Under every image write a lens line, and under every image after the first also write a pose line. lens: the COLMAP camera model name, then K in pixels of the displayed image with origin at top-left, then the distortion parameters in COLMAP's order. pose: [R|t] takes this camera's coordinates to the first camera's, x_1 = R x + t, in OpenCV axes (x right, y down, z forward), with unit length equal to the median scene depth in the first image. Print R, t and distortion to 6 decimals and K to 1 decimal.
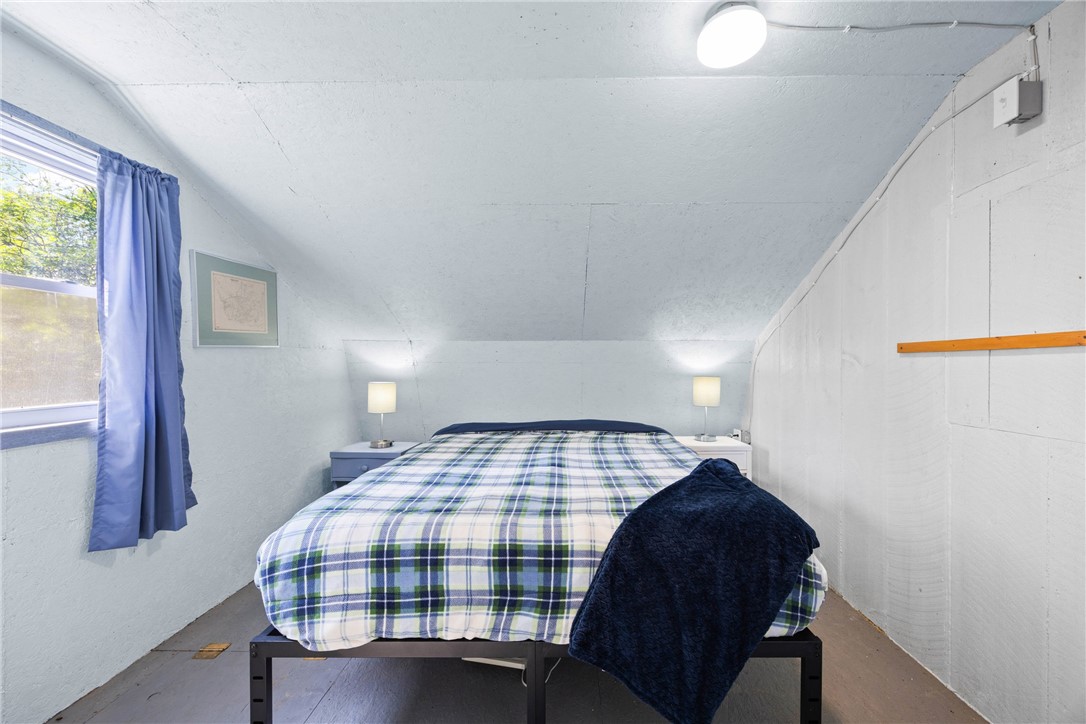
lens RADIAL K [[422.6, 0, 543.0], [0, 422.6, 385.4], [0, 0, 1]] dist [-0.001608, 0.000101]
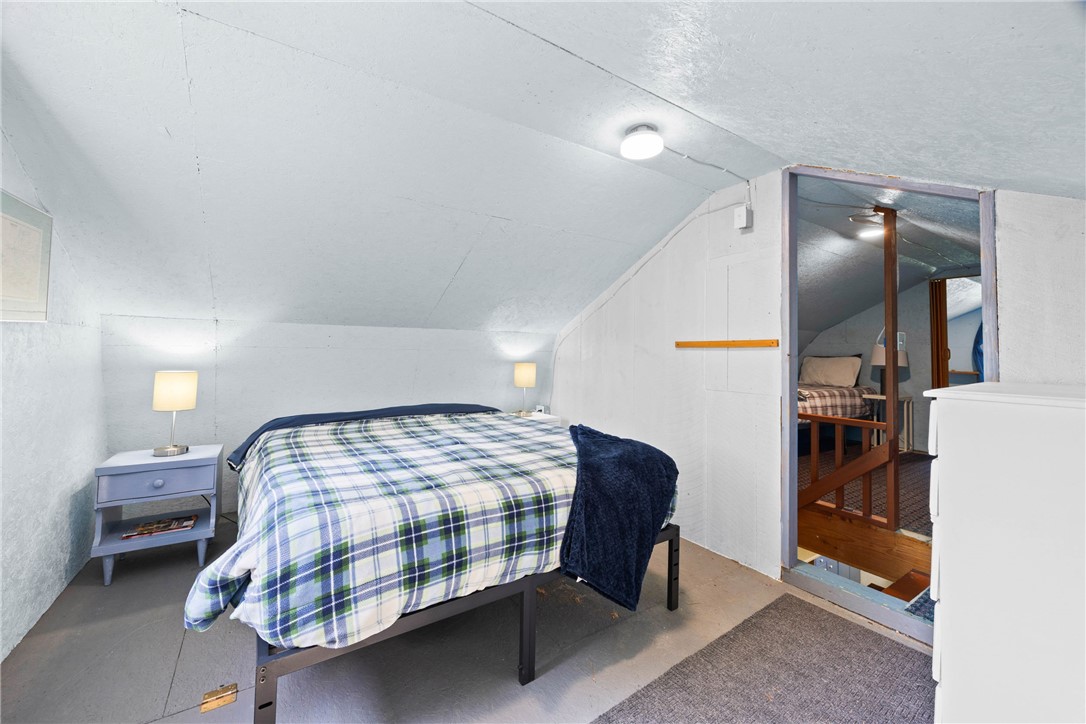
lens RADIAL K [[415.9, 0, 543.0], [0, 415.9, 362.0], [0, 0, 1]] dist [-0.001573, 0.000164]
pose [[0.837685, -0.002233, 0.546149, -0.671090], [0.014548, 0.999728, -0.018226, -0.000697], [-0.545959, 0.023213, 0.837490, -0.063785]]
